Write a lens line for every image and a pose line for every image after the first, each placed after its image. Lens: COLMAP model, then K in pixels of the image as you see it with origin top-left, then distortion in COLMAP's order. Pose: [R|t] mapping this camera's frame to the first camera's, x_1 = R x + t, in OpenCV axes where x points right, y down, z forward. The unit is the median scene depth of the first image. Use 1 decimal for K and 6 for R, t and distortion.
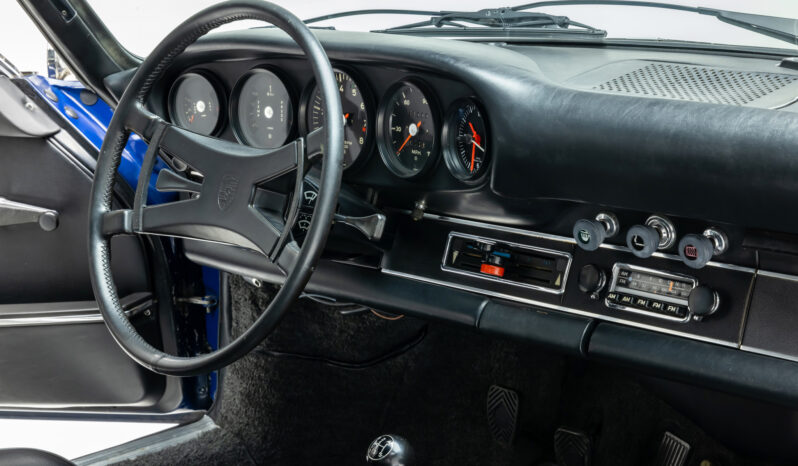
lens RADIAL K [[1545.6, 0, 399.0], [0, 1545.6, 233.0], [0, 0, 1]] dist [0.017127, -0.094644]
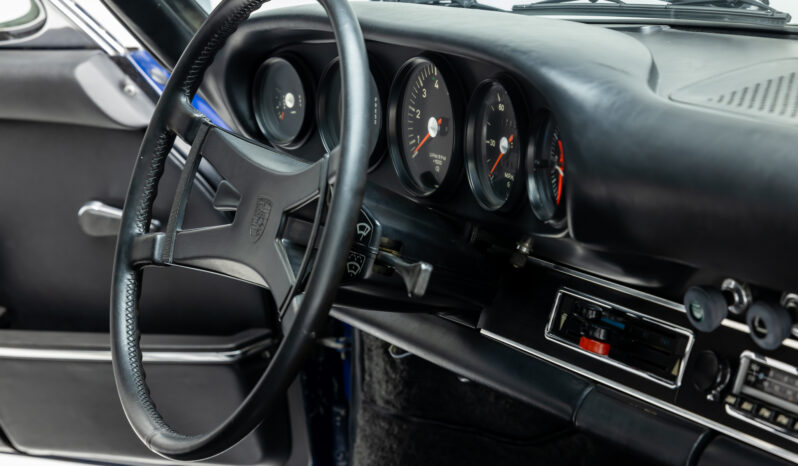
lens RADIAL K [[1813.4, 0, 399.0], [0, 1813.4, 233.0], [0, 0, 1]] dist [0.019574, 0.020013]
pose [[0.964685, 0.048158, -0.258967, 0.180745], [-0.046087, 0.998838, 0.014063, -0.034571], [0.259344, -0.001631, 0.965784, 0.156159]]
